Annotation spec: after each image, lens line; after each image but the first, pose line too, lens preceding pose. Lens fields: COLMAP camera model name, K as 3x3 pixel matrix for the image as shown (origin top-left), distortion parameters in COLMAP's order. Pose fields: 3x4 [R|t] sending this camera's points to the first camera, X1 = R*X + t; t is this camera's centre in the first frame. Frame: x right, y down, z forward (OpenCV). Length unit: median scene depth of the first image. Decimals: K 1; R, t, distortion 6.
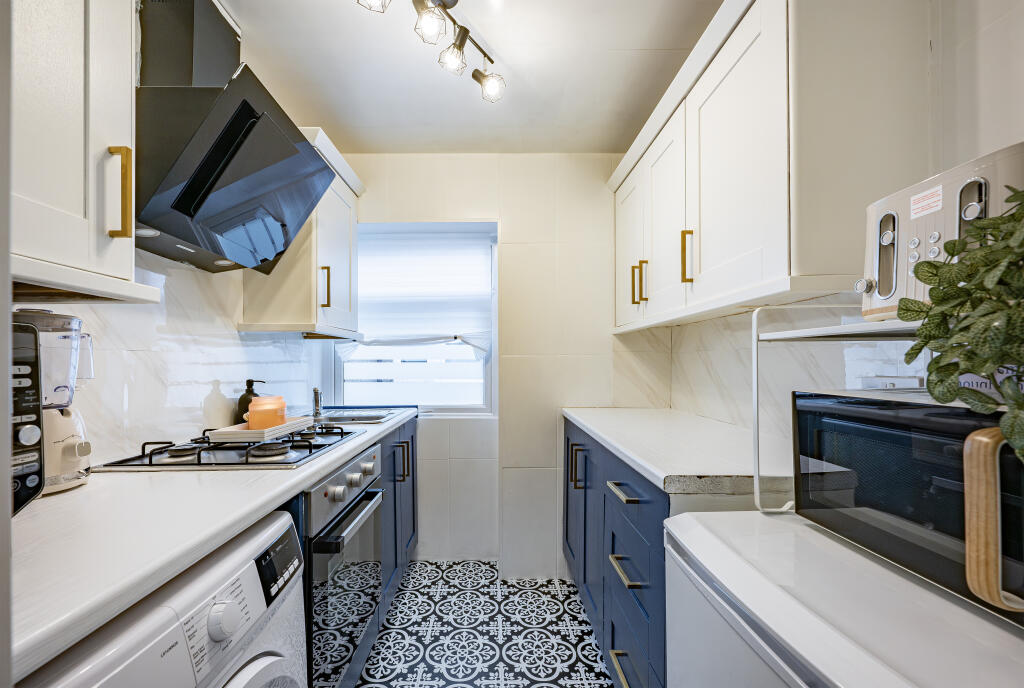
lens RADIAL K [[482.7, 0, 509.0], [0, 482.7, 337.2], [0, 0, 1]] dist [0.000321, -0.000081]
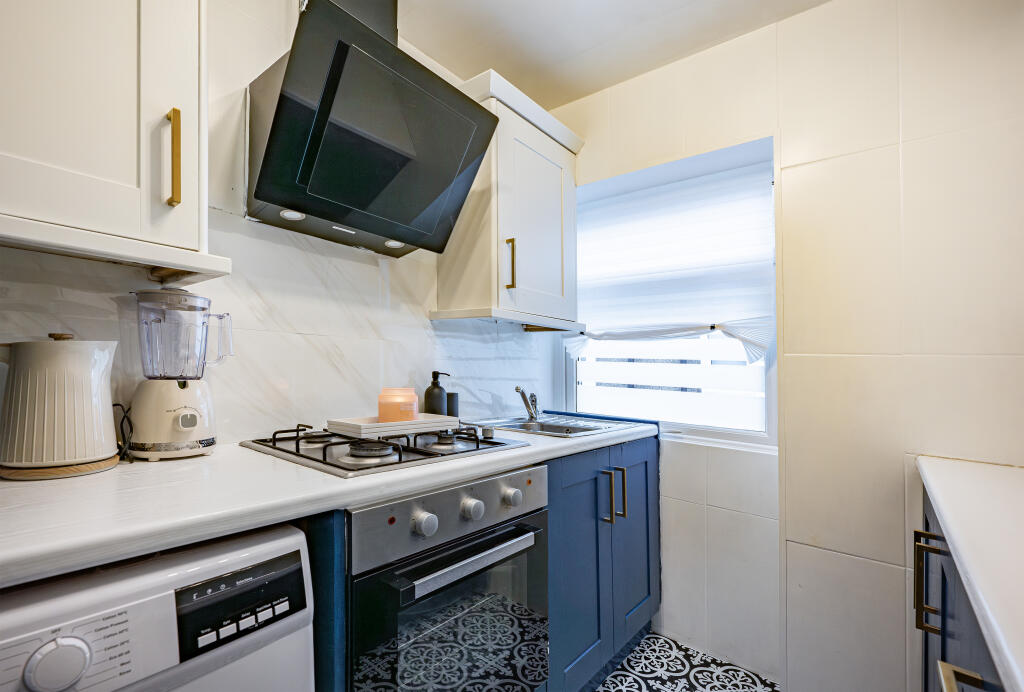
lens RADIAL K [[482.7, 0, 509.0], [0, 482.7, 339.2], [0, 0, 1]] dist [0.000321, -0.000081]
pose [[0.736591, -0.010905, -0.676250, 0.178393], [-0.003945, 0.999784, -0.020419, 0.041906], [0.676327, 0.017709, 0.736389, 0.388630]]
